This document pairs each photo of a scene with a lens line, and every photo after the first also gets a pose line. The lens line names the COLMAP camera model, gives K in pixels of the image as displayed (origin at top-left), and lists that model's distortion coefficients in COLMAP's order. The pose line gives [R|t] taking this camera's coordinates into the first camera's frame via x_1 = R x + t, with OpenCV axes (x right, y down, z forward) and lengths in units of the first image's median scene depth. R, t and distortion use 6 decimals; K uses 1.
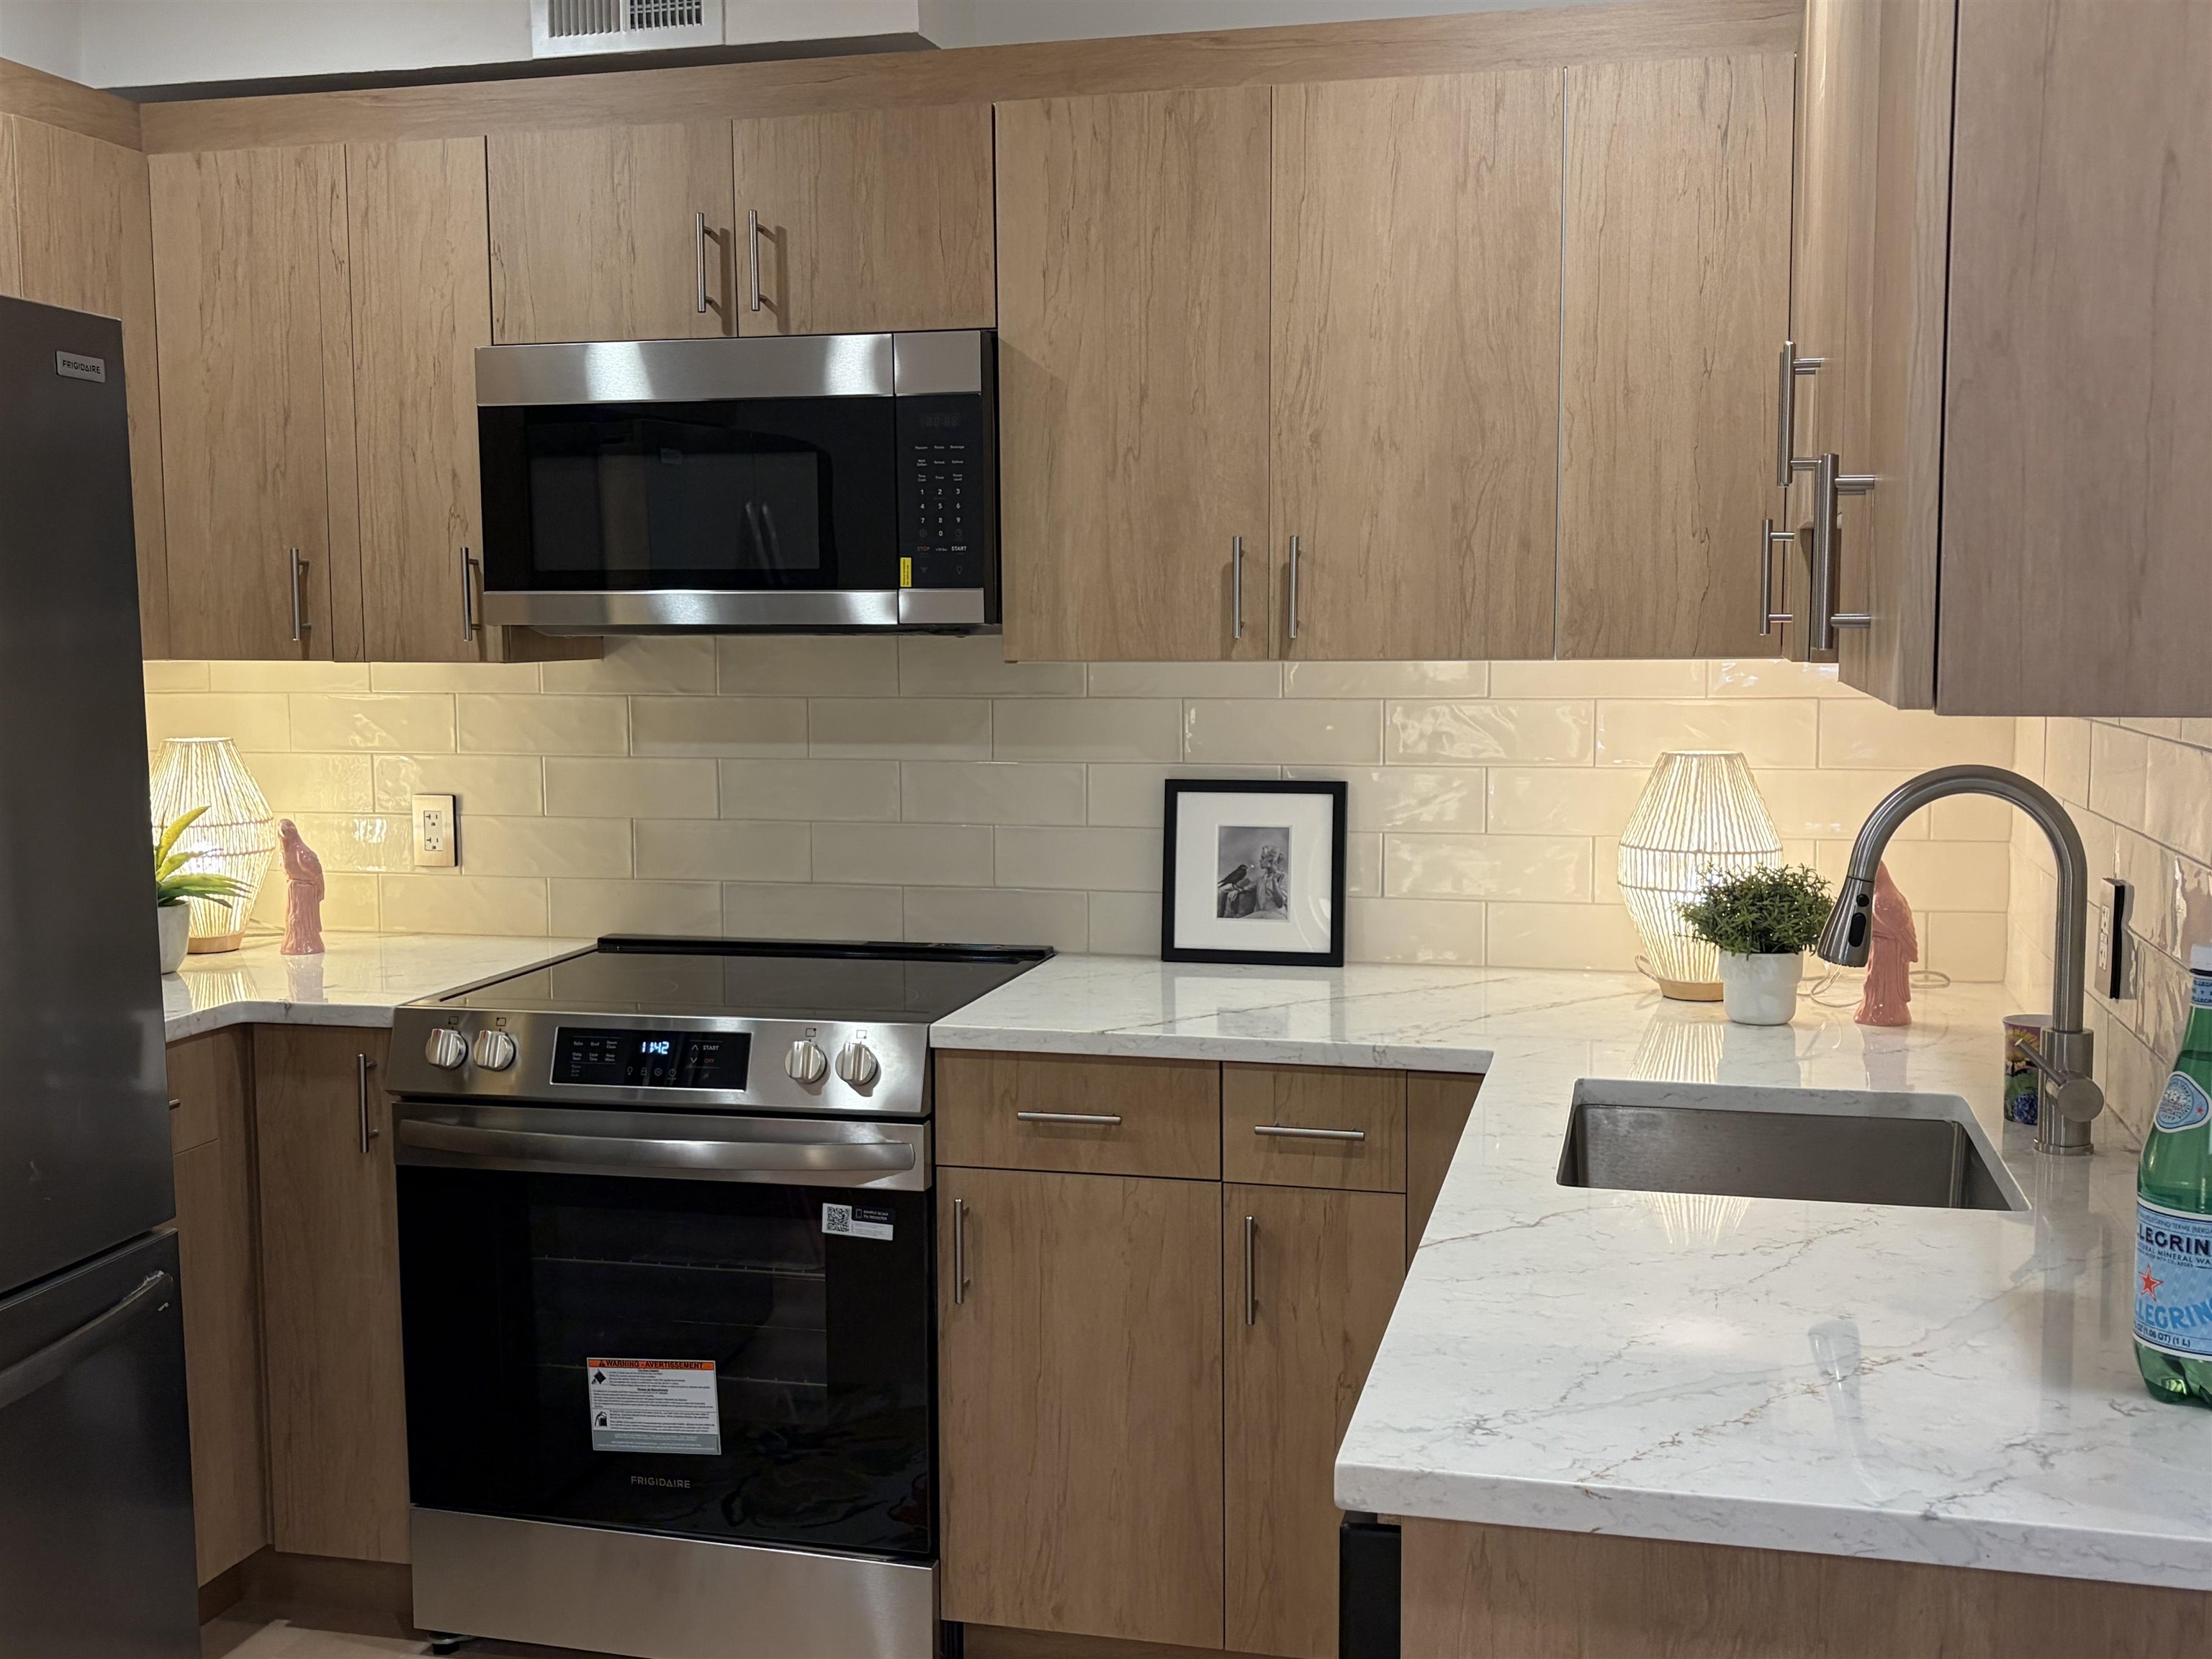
lens RADIAL K [[2238.6, 0, 1115.2], [0, 2238.6, 861.2], [0, 0, 1]] dist [0.289369, -1.082245]
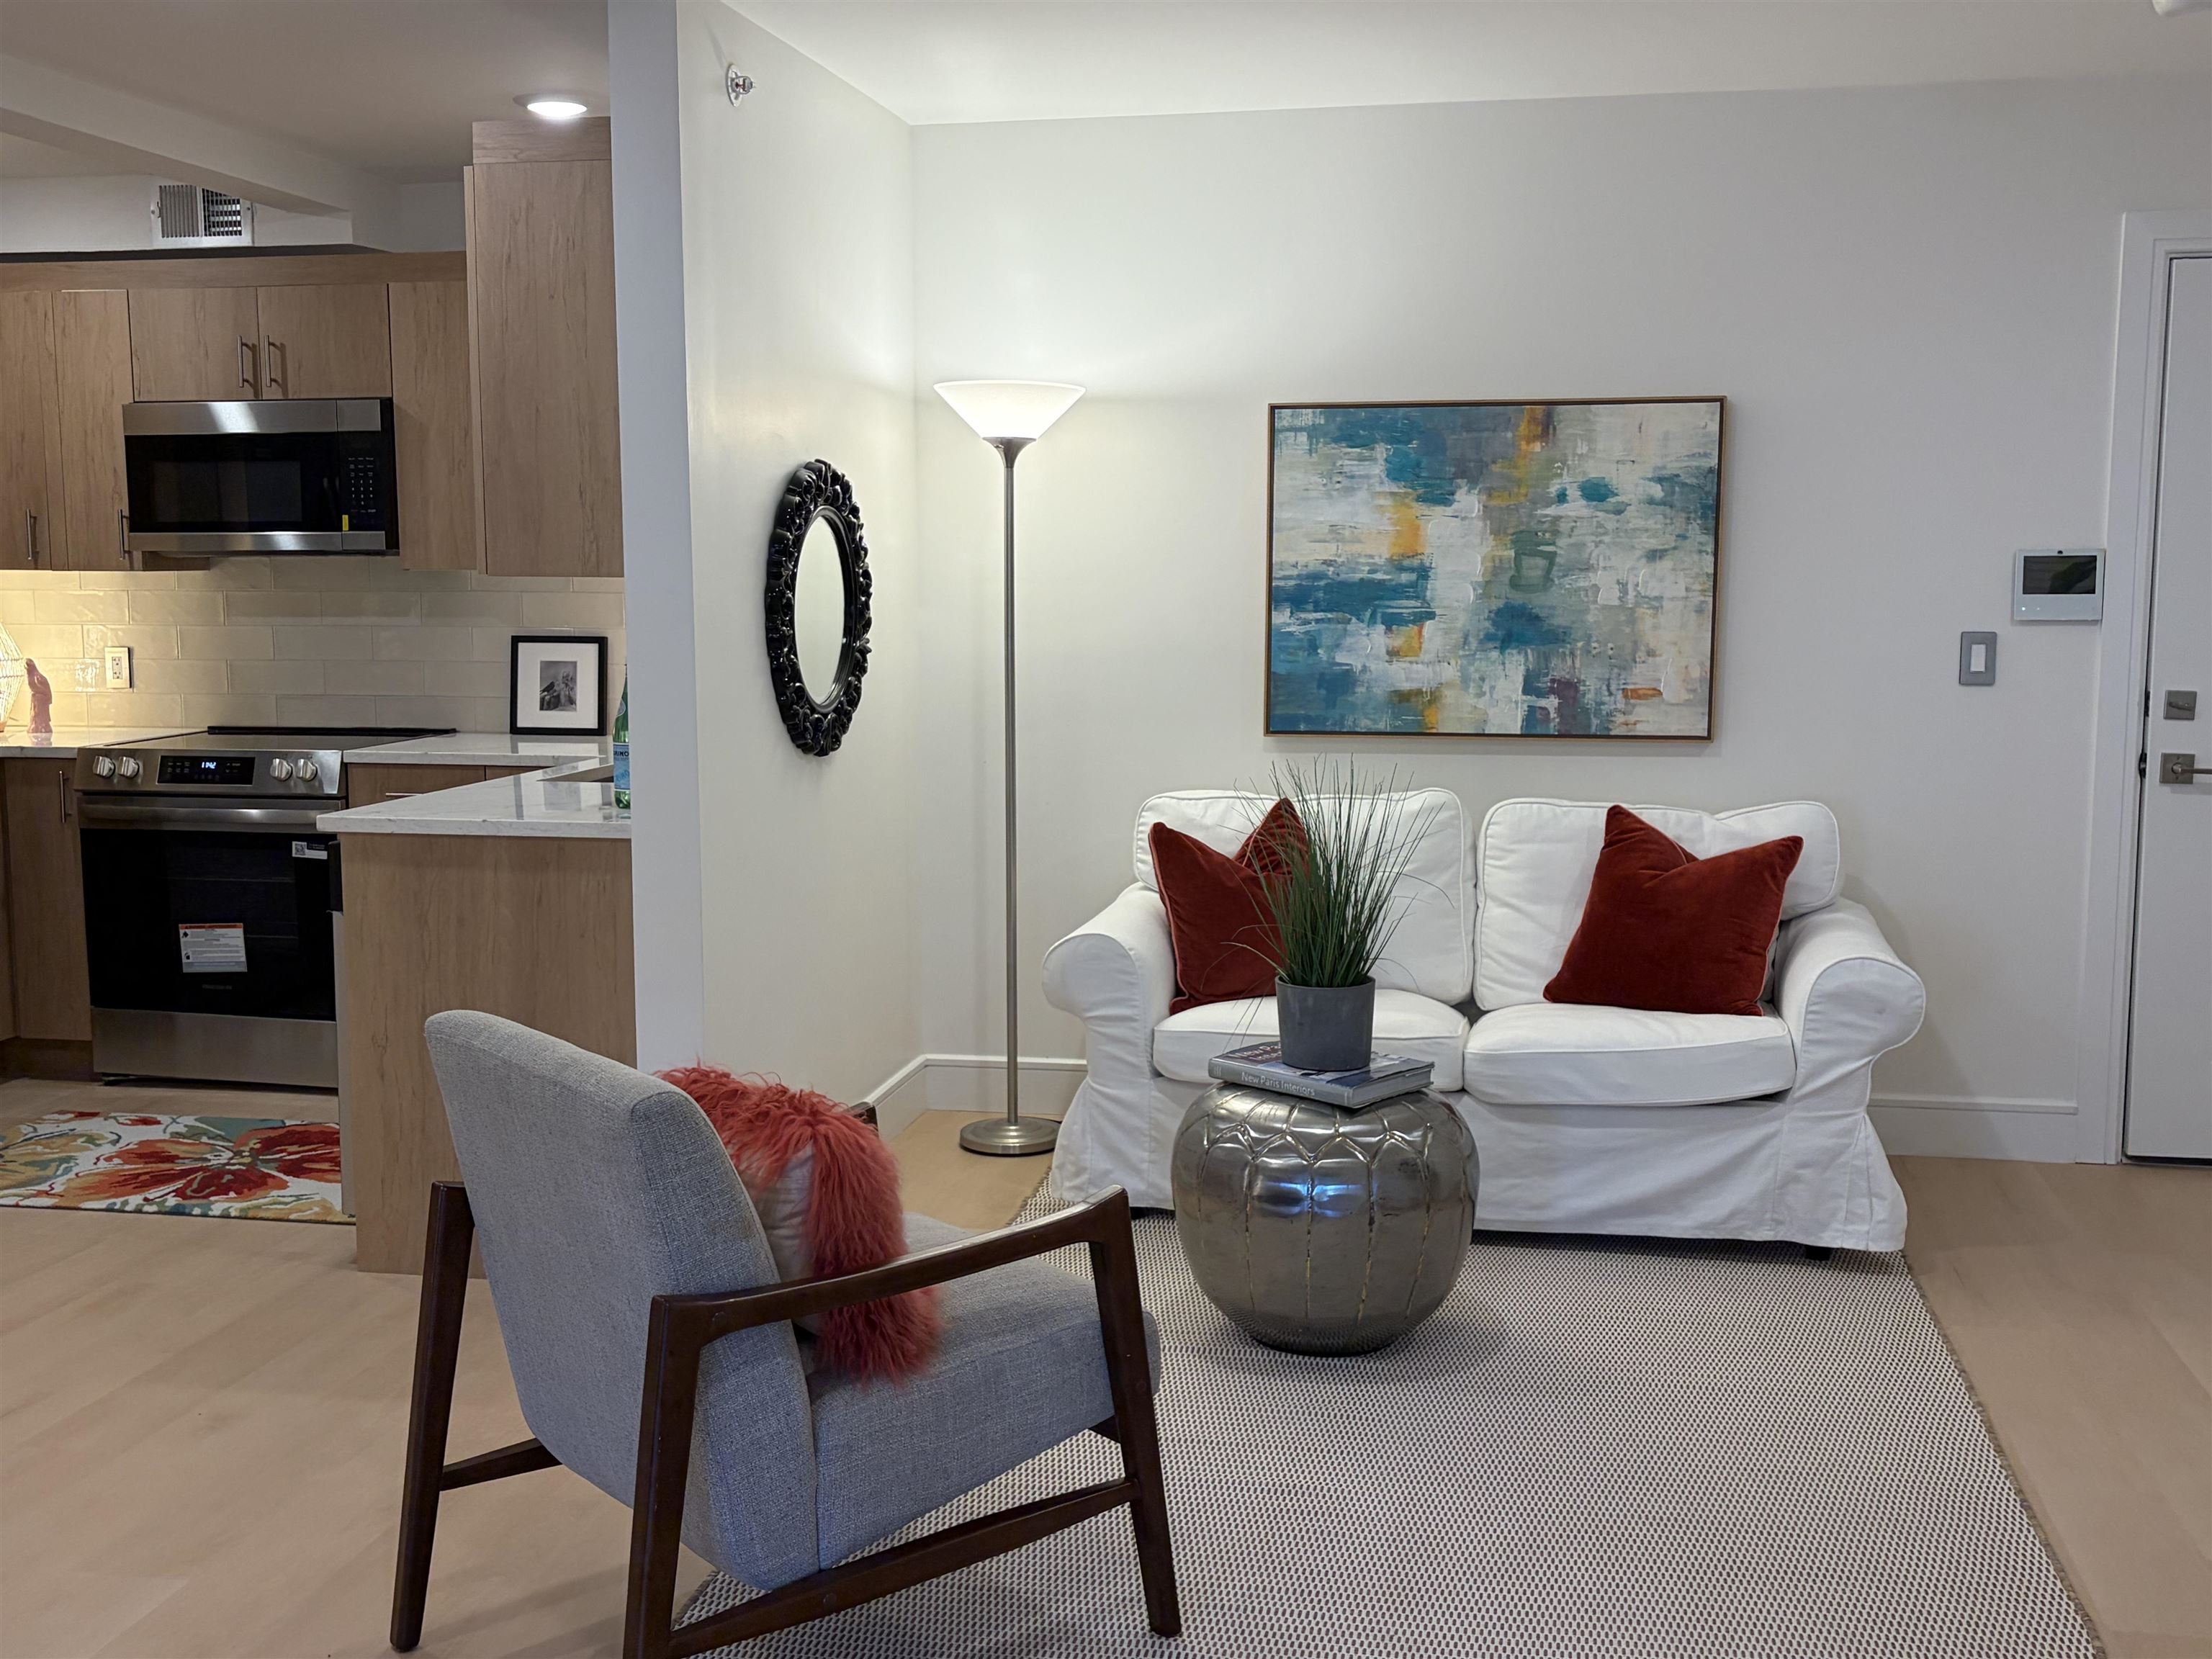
lens RADIAL K [[2232.5, 0, 1106.1], [0, 2232.5, 843.3], [0, 0, 1]] dist [0.126432, -0.333022]
pose [[0.998384, -0.002501, 0.056772, 0.416224], [0.001300, 0.999775, 0.021171, 0.098263], [-0.056812, -0.021063, 0.998163, -0.901355]]
